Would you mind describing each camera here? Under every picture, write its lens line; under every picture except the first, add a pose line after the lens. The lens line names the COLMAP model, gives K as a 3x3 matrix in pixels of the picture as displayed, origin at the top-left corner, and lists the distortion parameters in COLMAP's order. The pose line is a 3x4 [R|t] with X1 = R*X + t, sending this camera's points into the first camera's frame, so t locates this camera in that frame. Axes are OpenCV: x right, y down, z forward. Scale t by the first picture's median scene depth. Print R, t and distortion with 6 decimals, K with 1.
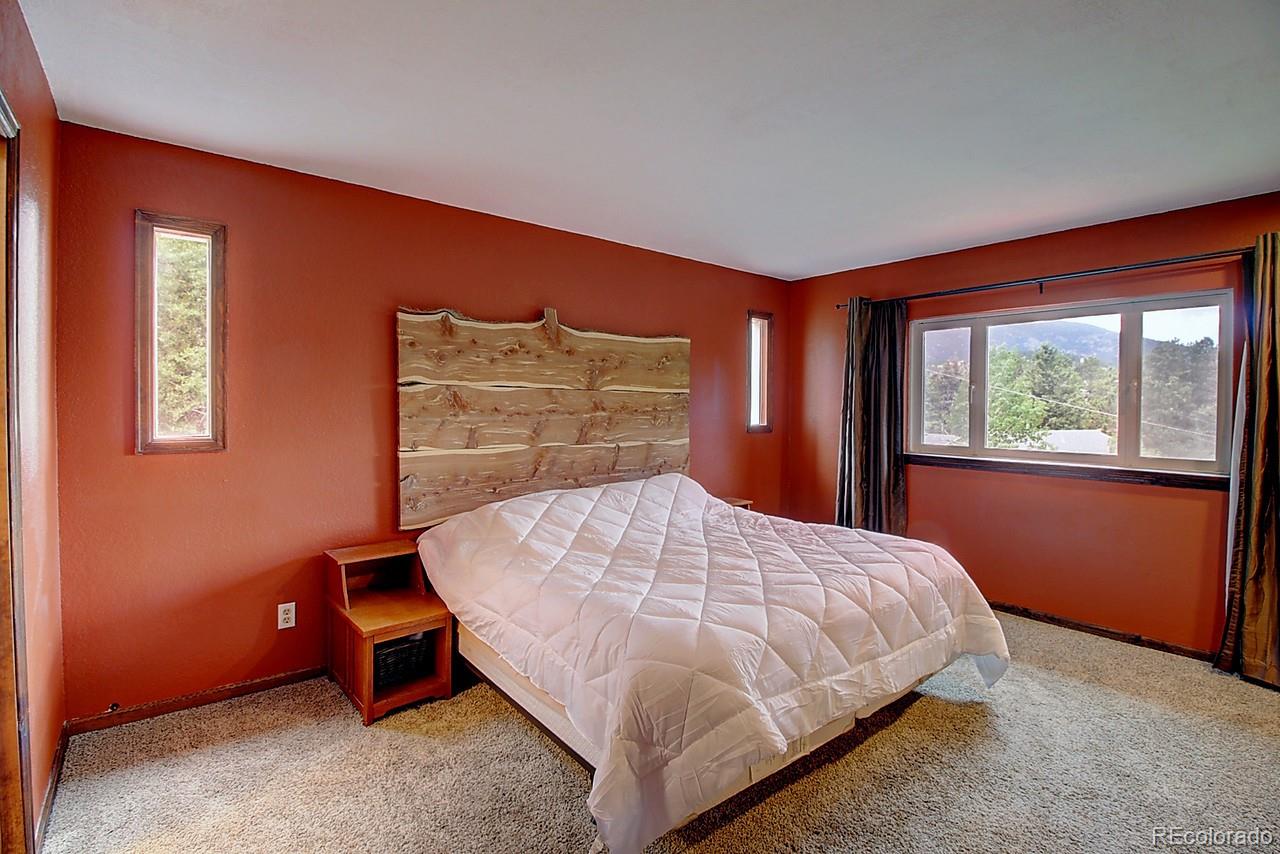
lens RADIAL K [[595.6, 0, 652.0], [0, 595.6, 422.0], [0, 0, 1]] dist [-0.011996, -0.005701]
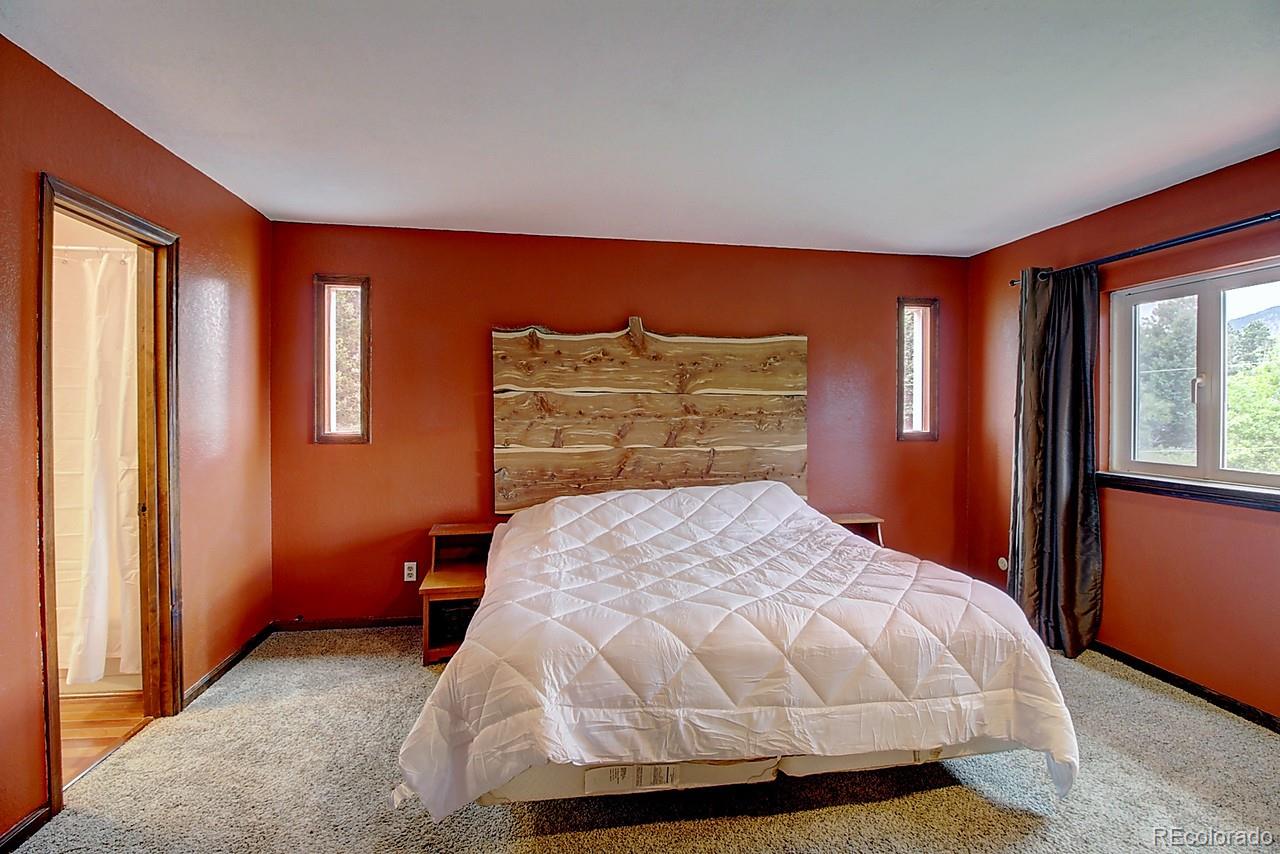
lens RADIAL K [[595.6, 0, 642.5], [0, 595.6, 421.3], [0, 0, 1]] dist [-0.011996, -0.005701]
pose [[0.865919, 0.005730, -0.500151, 0.423253], [-0.010895, 0.999913, -0.007408, 0.001630], [0.500066, 0.011863, 0.865906, 0.111802]]
